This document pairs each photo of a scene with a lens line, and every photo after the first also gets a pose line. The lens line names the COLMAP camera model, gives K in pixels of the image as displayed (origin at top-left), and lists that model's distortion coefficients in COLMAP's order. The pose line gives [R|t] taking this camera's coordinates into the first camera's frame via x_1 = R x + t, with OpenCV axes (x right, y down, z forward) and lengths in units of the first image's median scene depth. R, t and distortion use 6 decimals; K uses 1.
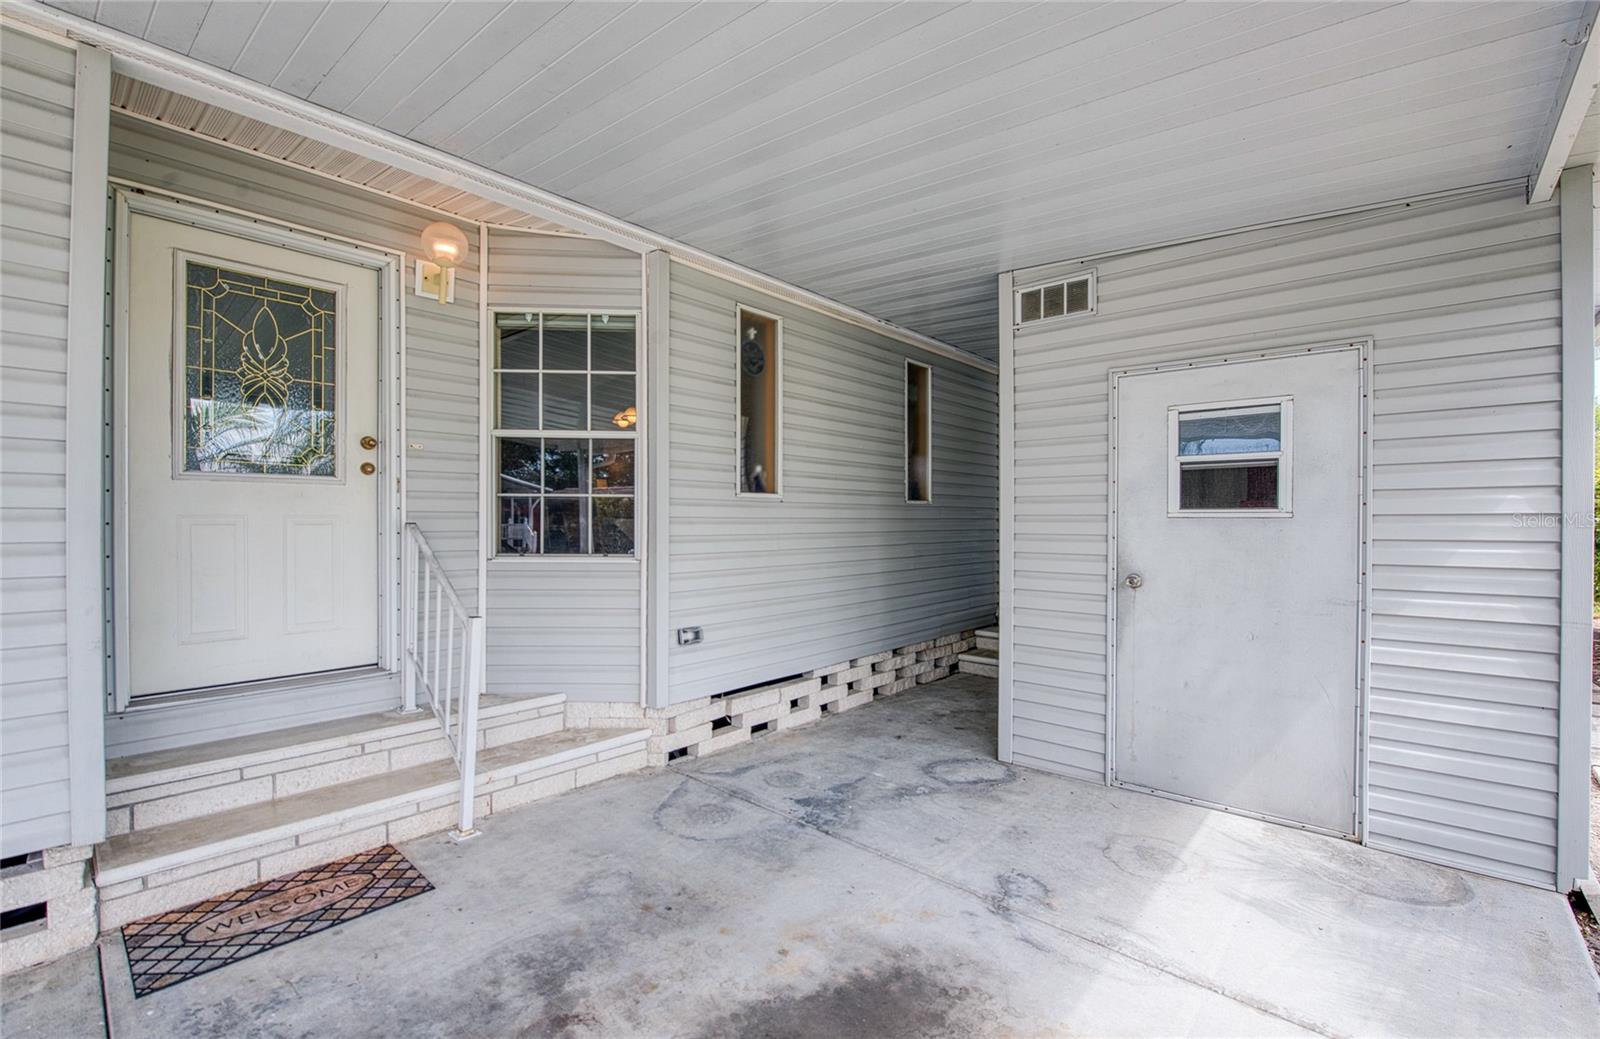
lens RADIAL K [[715.4, 0, 800.9], [0, 715.4, 521.1], [0, 0, 1]] dist [-0.000549, -0.000029]
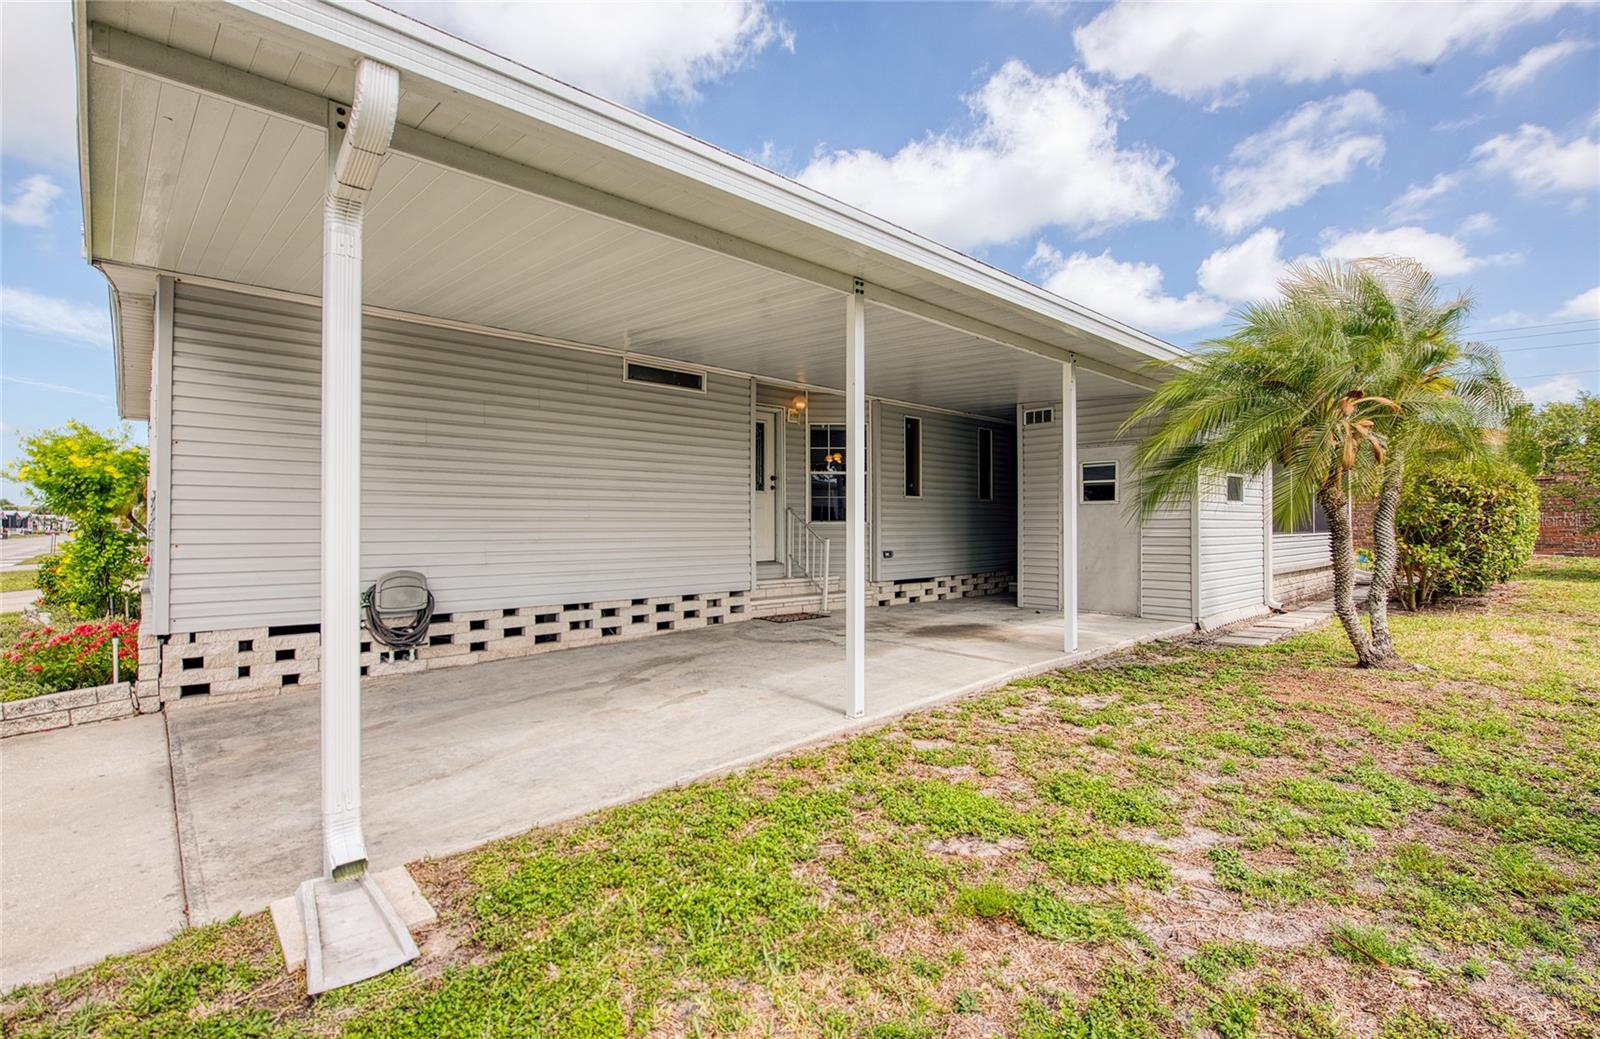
lens RADIAL K [[719.9, 0, 800.0], [0, 719.9, 514.8], [0, 0, 1]] dist [-0.008807, -0.000819]
pose [[0.994429, -0.003176, -0.105365, -0.182675], [0.001740, 0.999904, -0.013715, 0.054753], [0.105399, 0.013455, 0.994339, -1.387865]]
